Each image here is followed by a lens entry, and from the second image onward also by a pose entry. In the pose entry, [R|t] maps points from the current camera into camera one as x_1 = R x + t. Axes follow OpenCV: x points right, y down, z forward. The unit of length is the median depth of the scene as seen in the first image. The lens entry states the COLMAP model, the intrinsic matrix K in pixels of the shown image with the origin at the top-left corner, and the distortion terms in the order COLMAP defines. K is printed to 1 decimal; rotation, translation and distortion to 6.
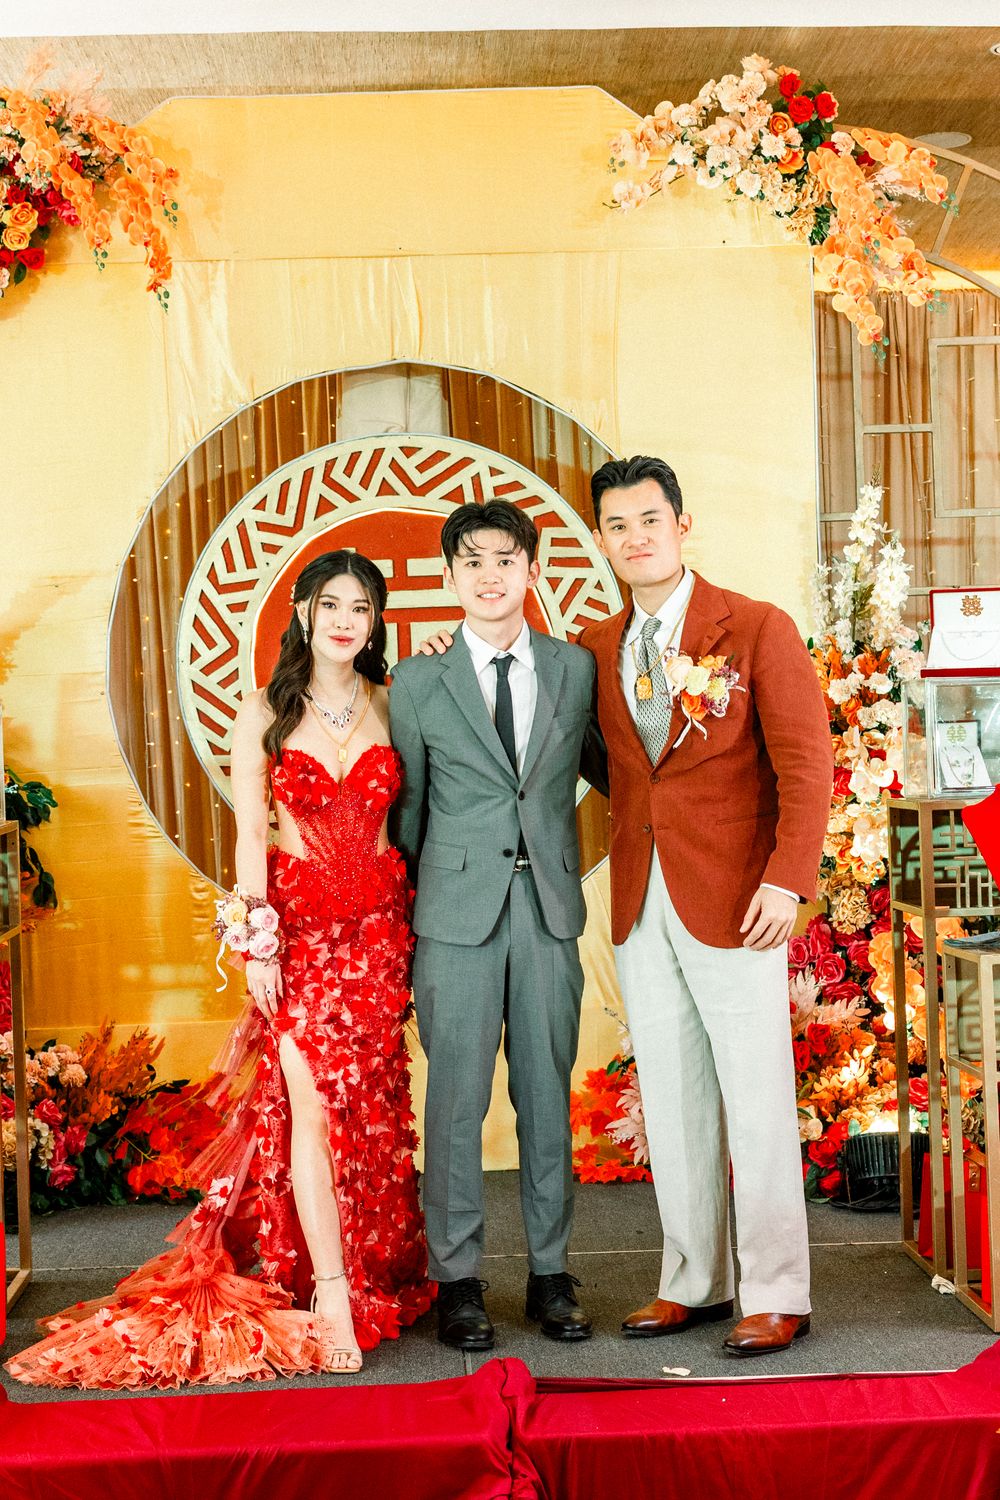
lens RADIAL K [[2453.7, 0, 492.8], [0, 2453.7, 753.1], [0, 0, 1]] dist [0.080814, -0.529914]
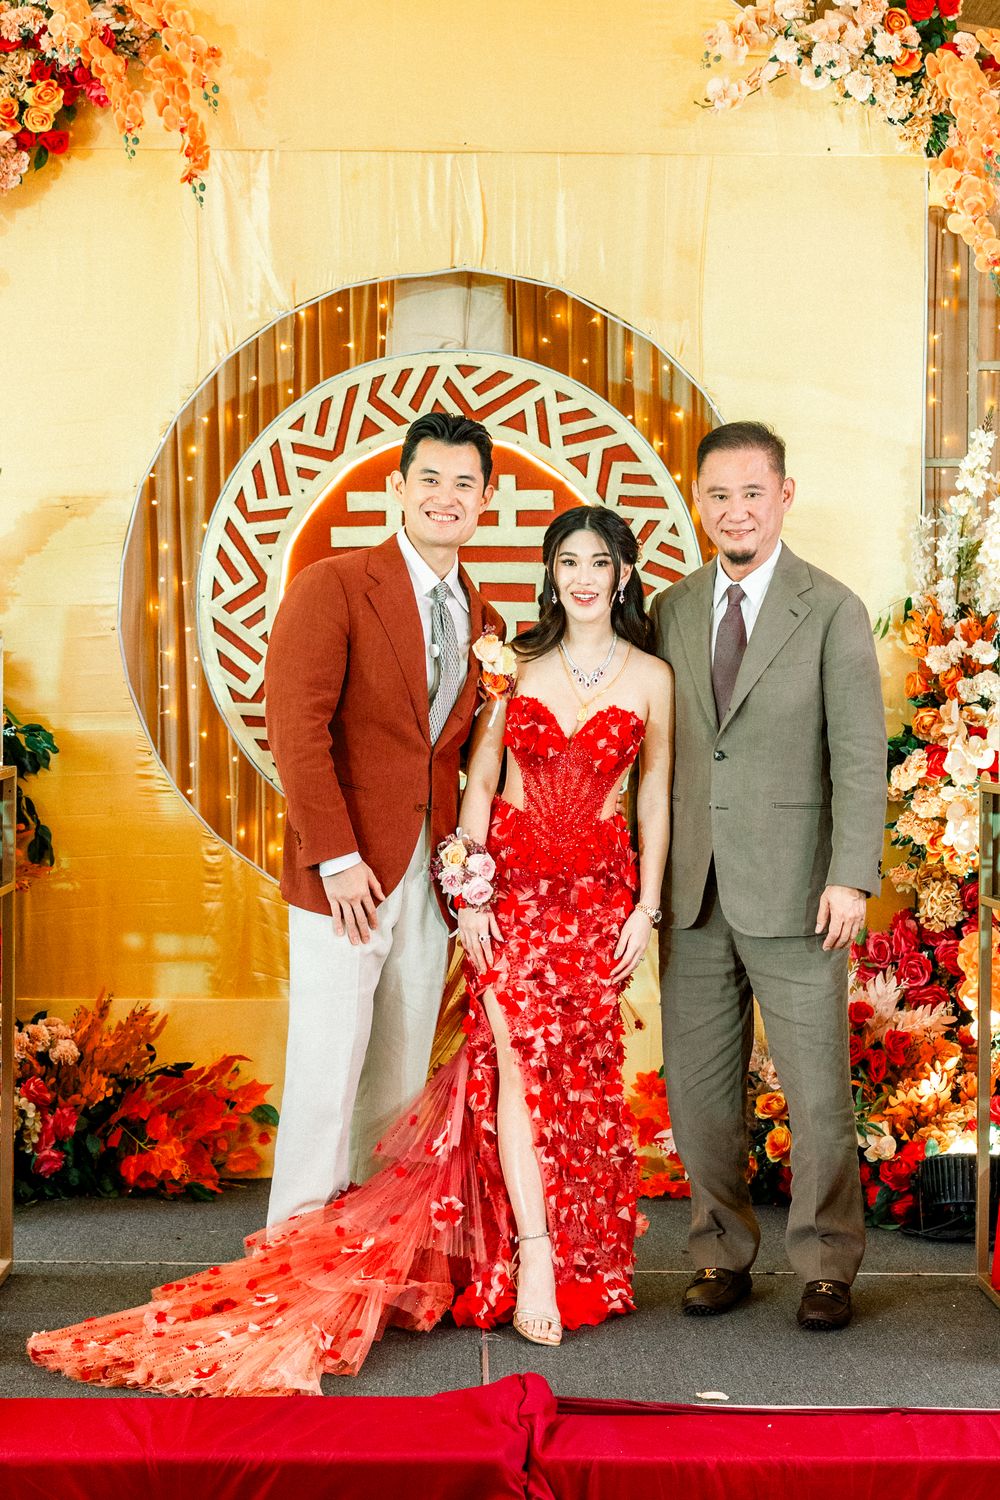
lens RADIAL K [[2874.9, 0, 483.4], [0, 2874.9, 737.7], [0, 0, 1]] dist [0.019806, -0.529893]
pose [[0.998814, 0.040723, -0.026697, 0.005626], [-0.040476, 0.999133, 0.009741, -0.000272], [0.027070, -0.008649, 0.999596, -0.044800]]
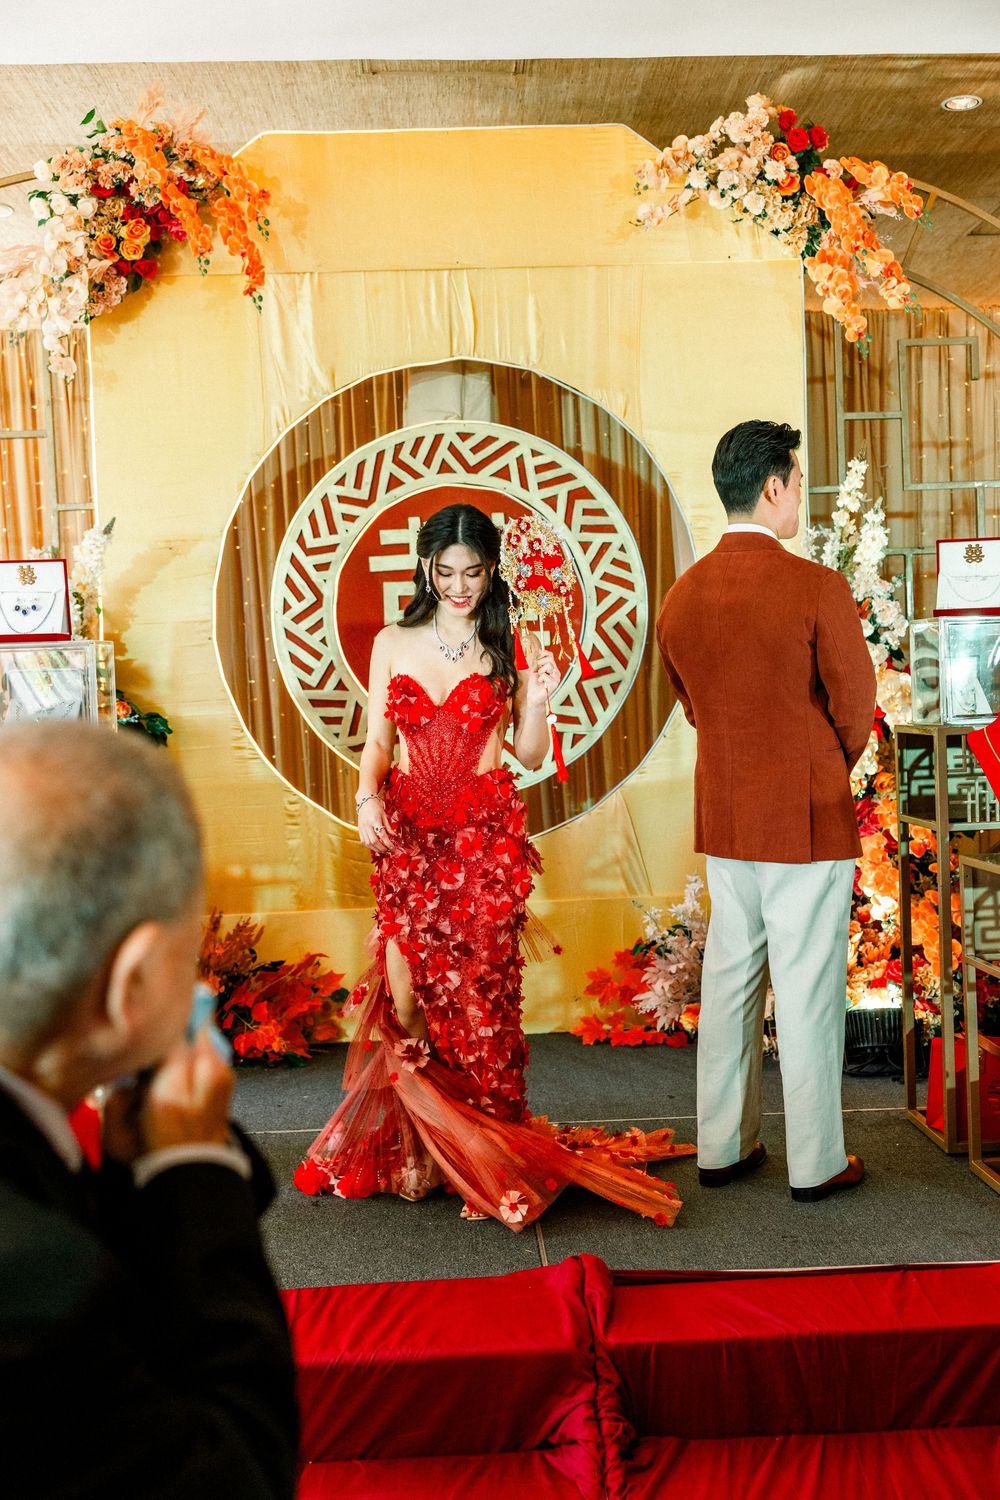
lens RADIAL K [[1651.8, 0, 500.0], [0, 1651.8, 750.0], [0, 0, 1]] dist [0.010052, 0.016260]
pose [[0.999984, -0.003015, 0.004798, -0.021984], [0.002851, 0.999422, 0.033880, 0.003114], [-0.004897, -0.033866, 0.999414, 0.197635]]
